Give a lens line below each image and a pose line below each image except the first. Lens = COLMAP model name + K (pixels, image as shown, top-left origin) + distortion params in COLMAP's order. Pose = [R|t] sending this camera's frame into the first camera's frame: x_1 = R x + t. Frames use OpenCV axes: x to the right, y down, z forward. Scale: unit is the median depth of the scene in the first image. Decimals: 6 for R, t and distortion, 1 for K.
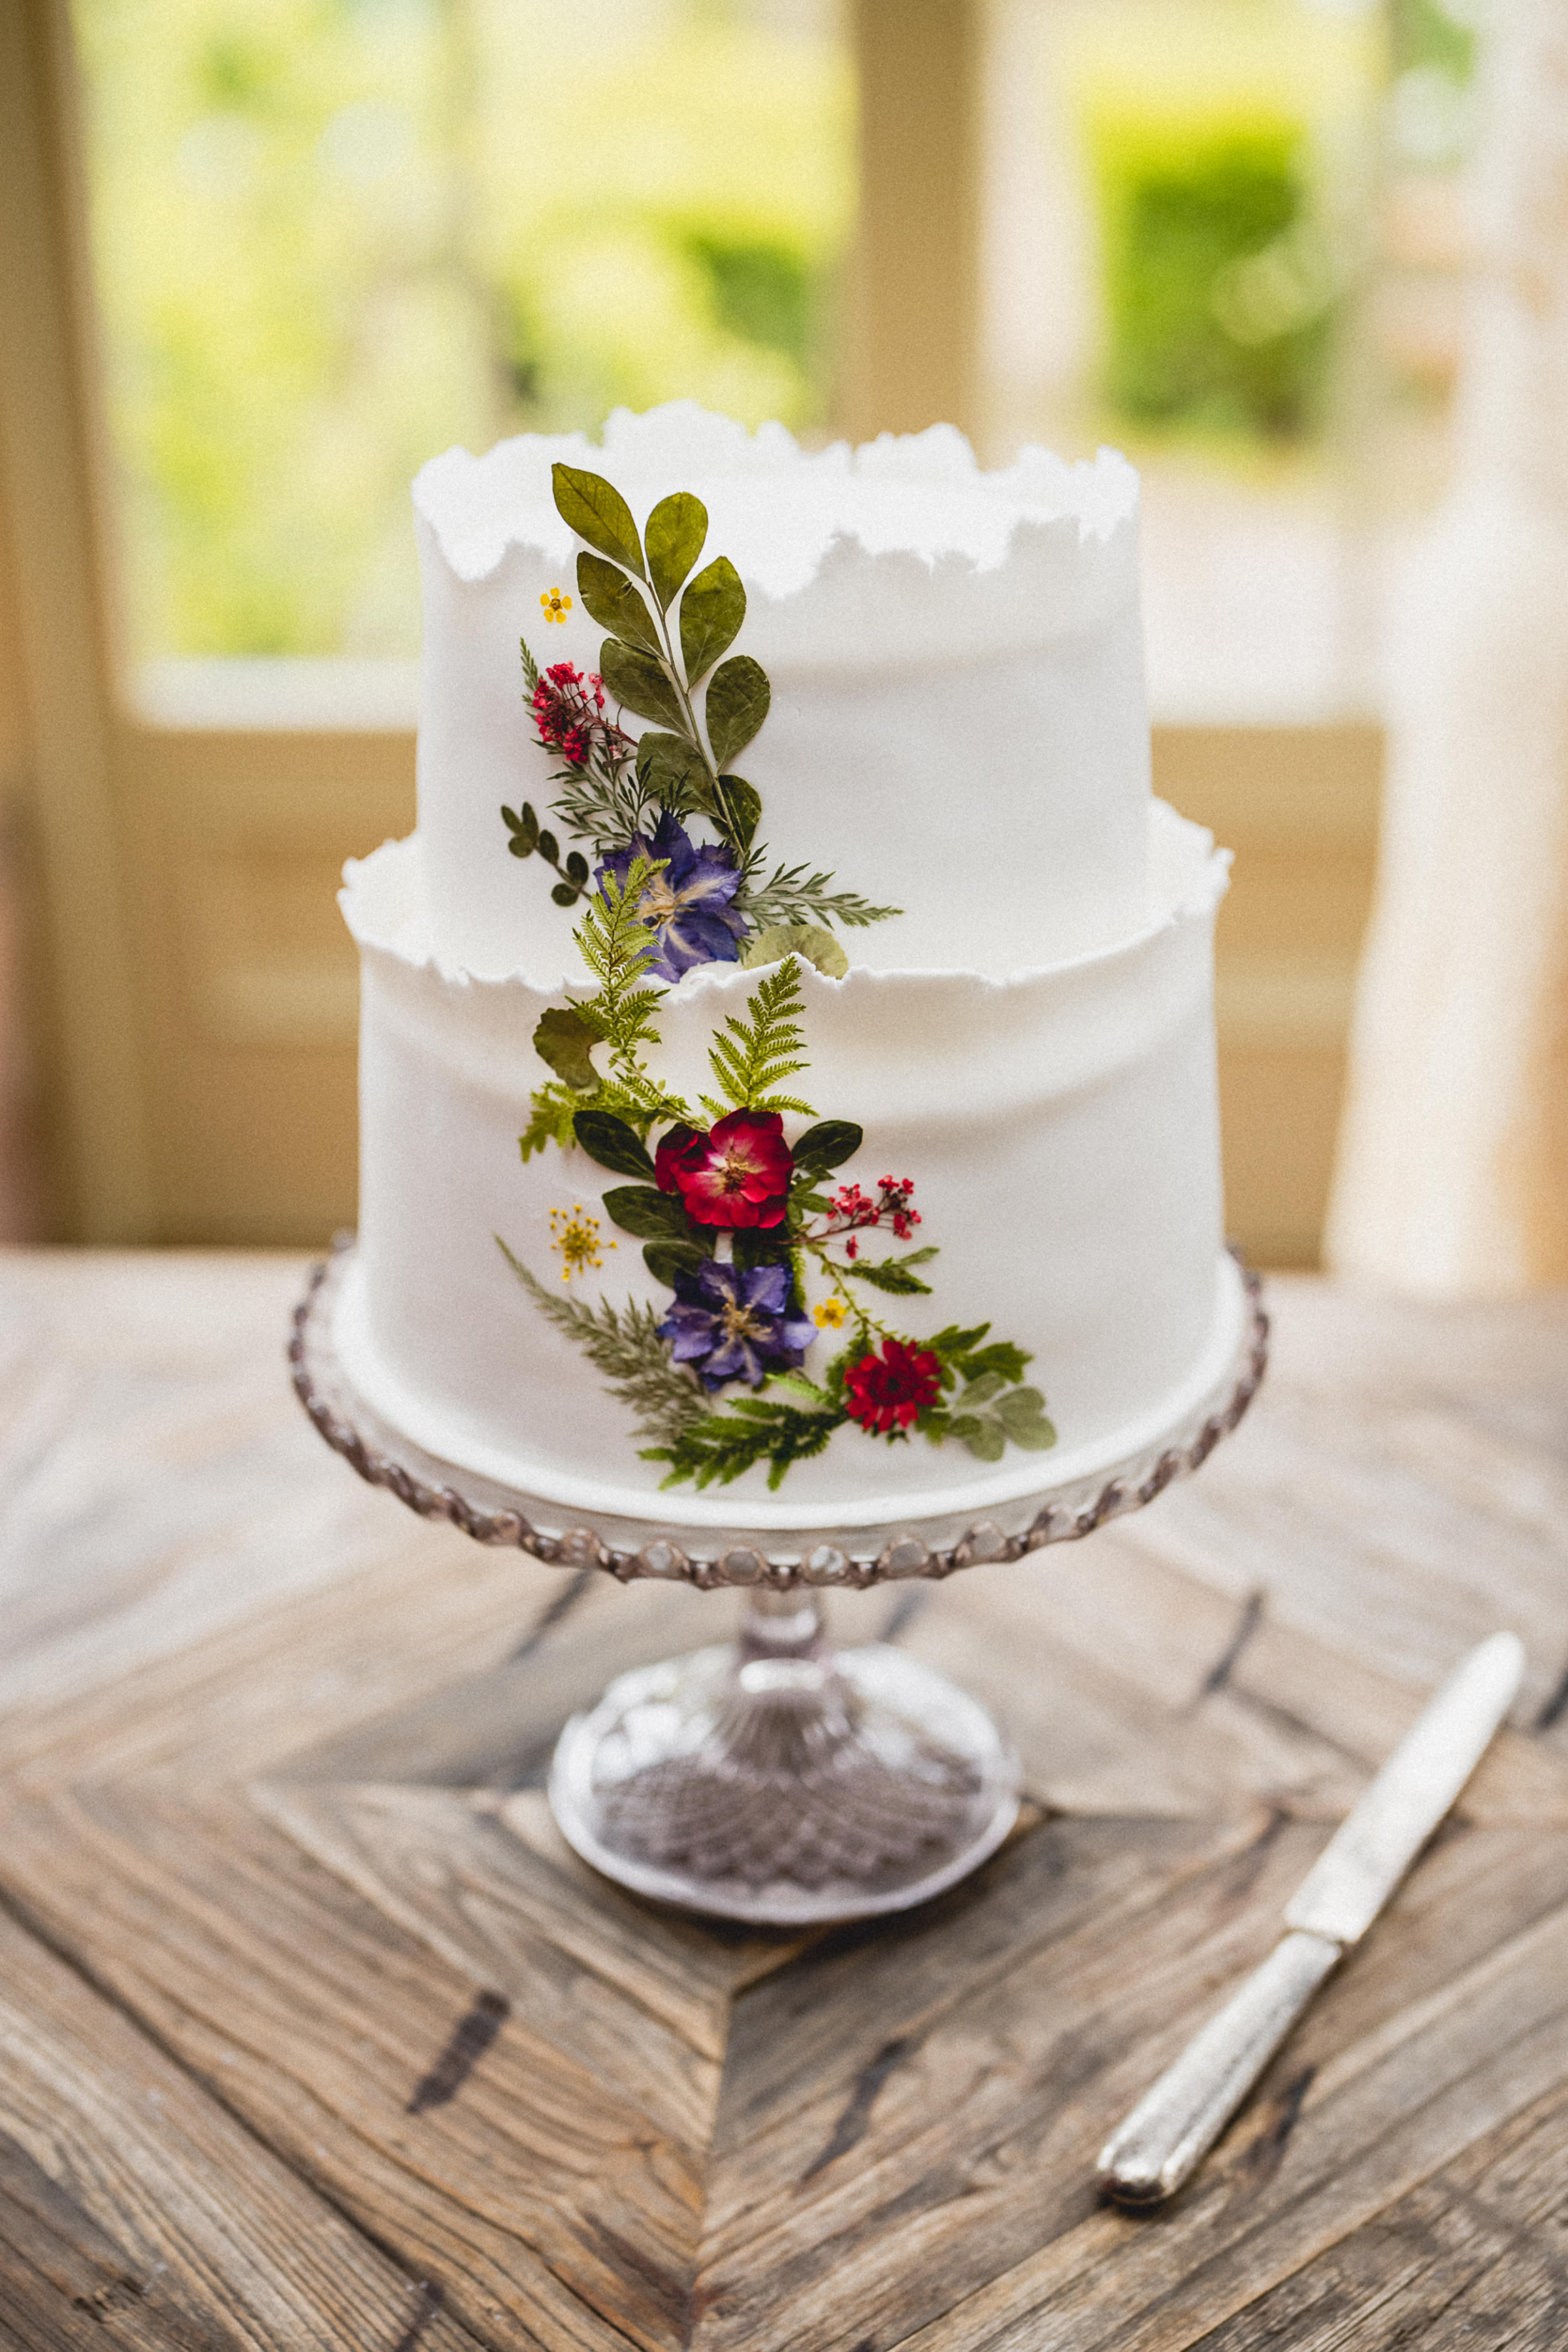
lens RADIAL K [[3502.7, 0, 784.2], [0, 3502.7, 1173.1], [0, 0, 1]] dist [-0.058550, 0.000000]
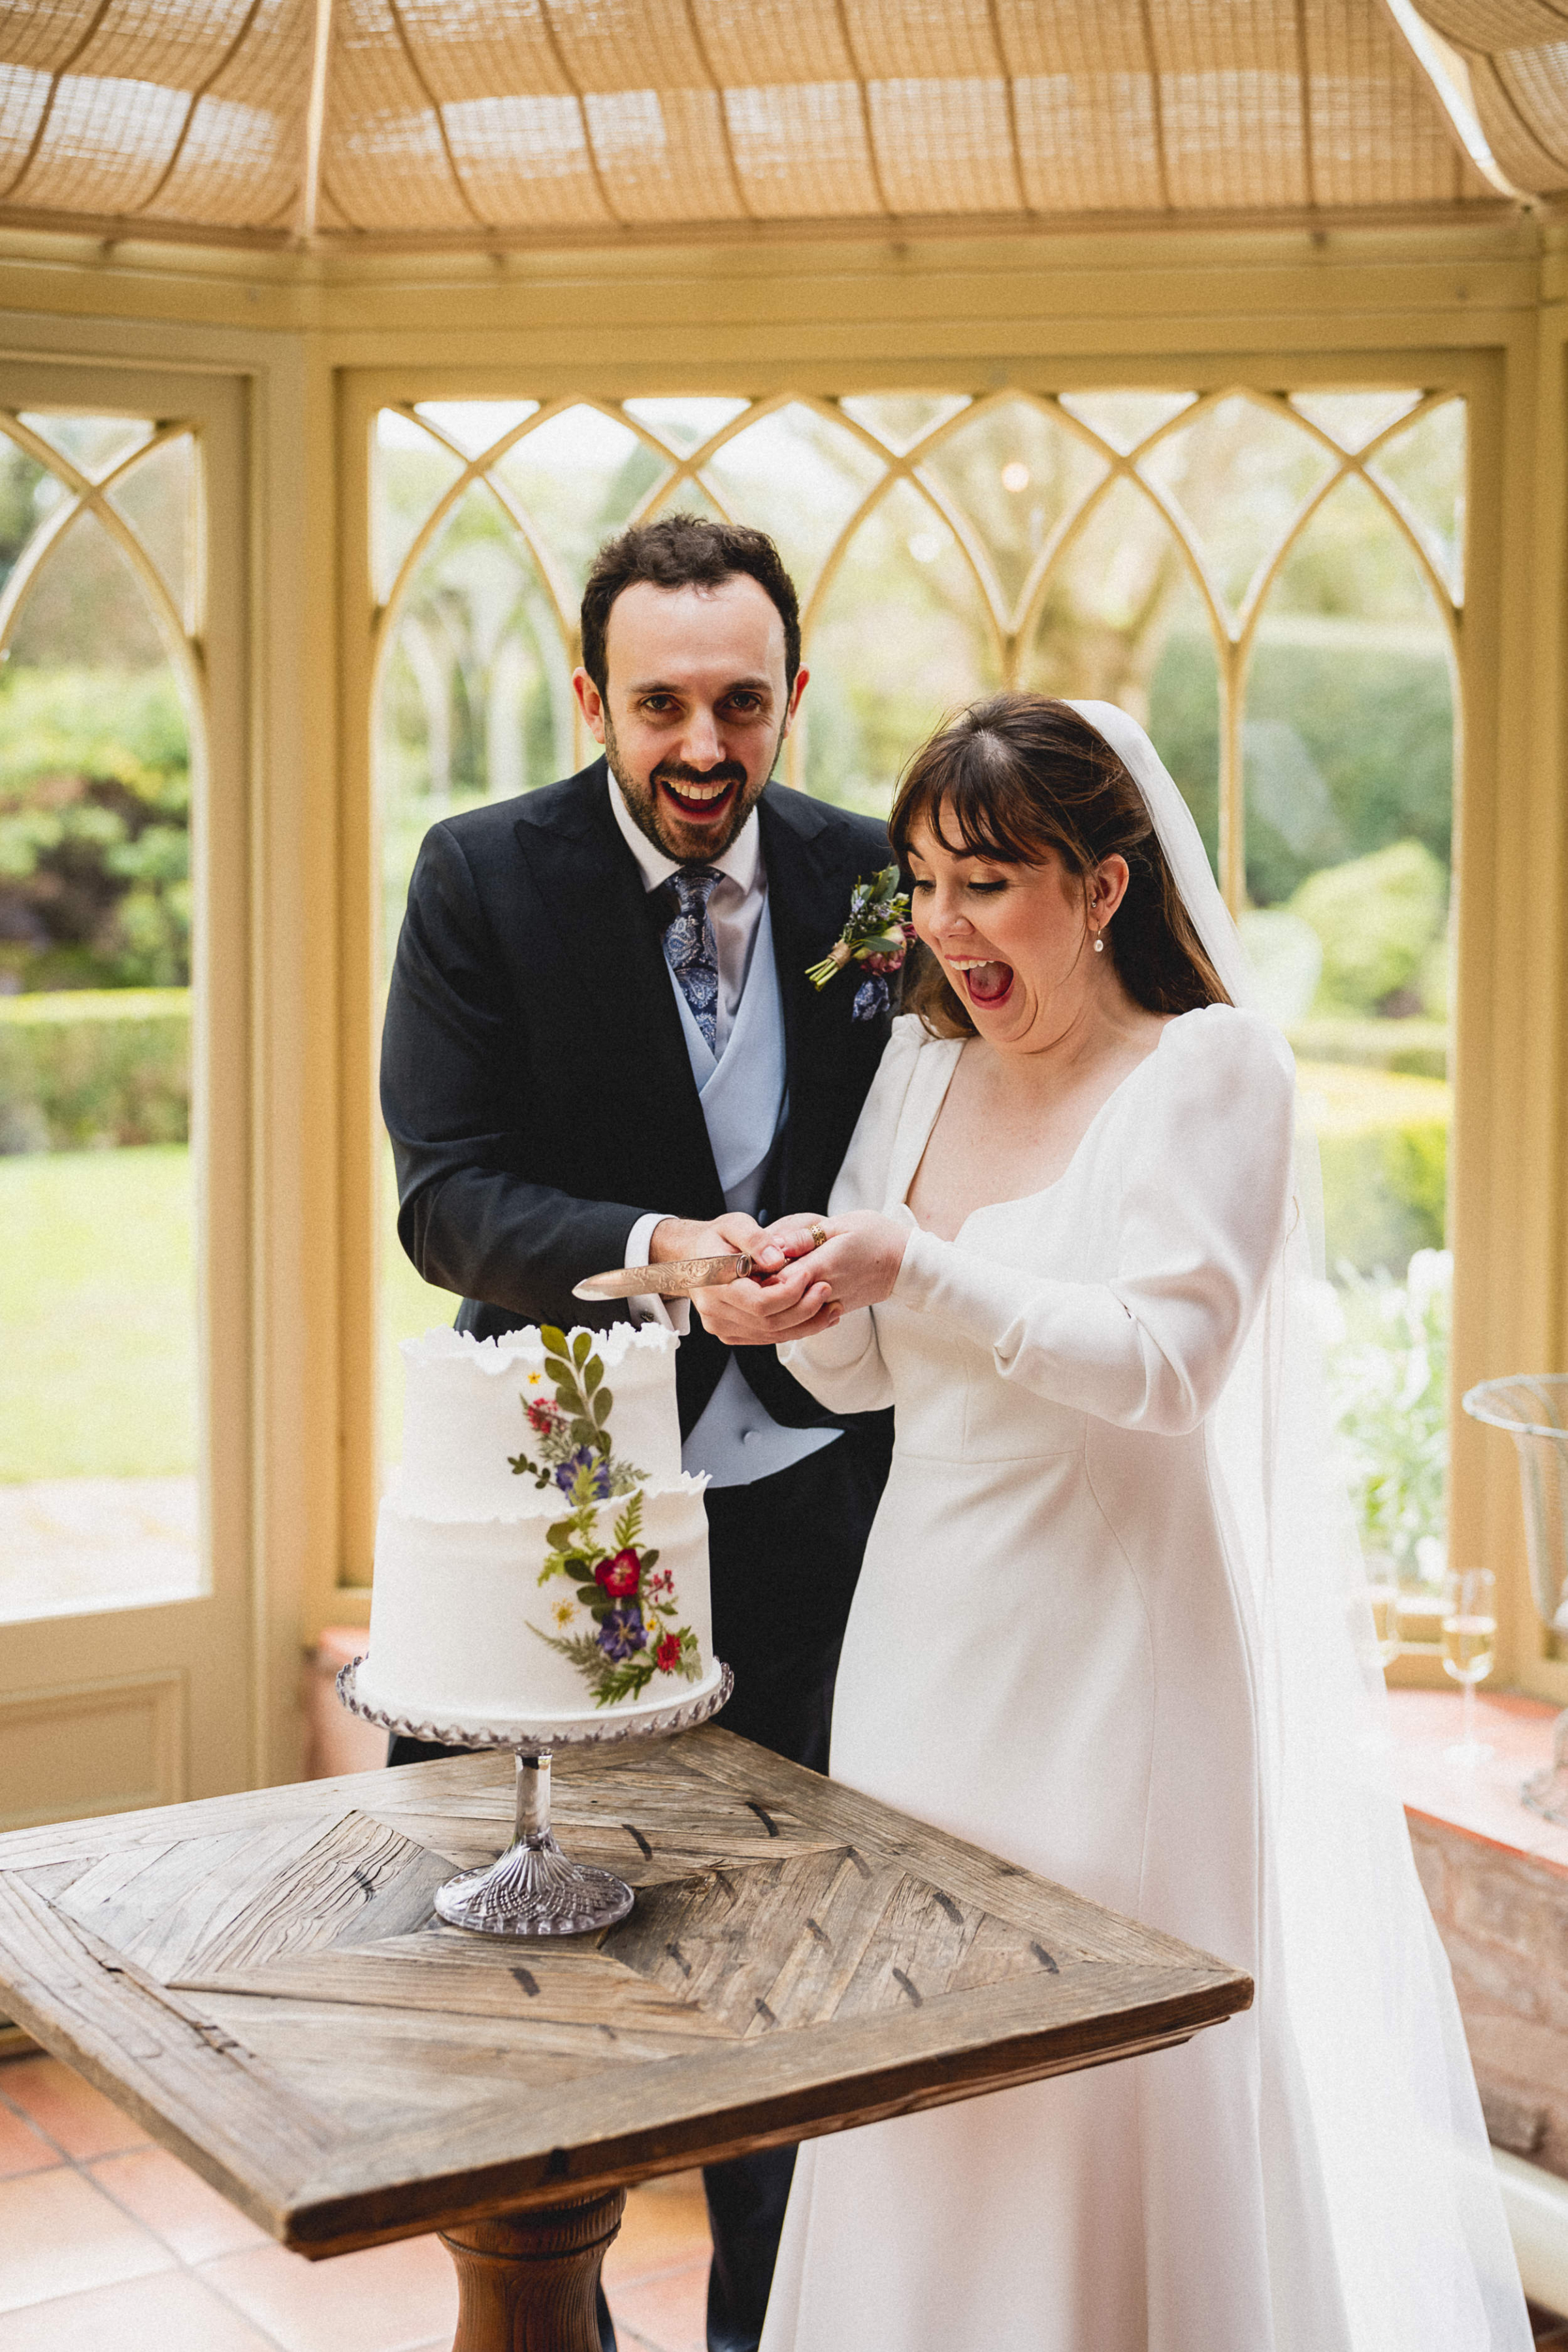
lens RADIAL K [[3503.2, 0, 784.2], [0, 3503.2, 1175.3], [0, 0, 1]] dist [-0.058550, 0.000000]
pose [[0.775859, -0.041568, 0.629535, -1.605219], [0.244053, 0.939922, -0.238716, 0.386187], [-0.581791, 0.338850, 0.739392, -1.185824]]
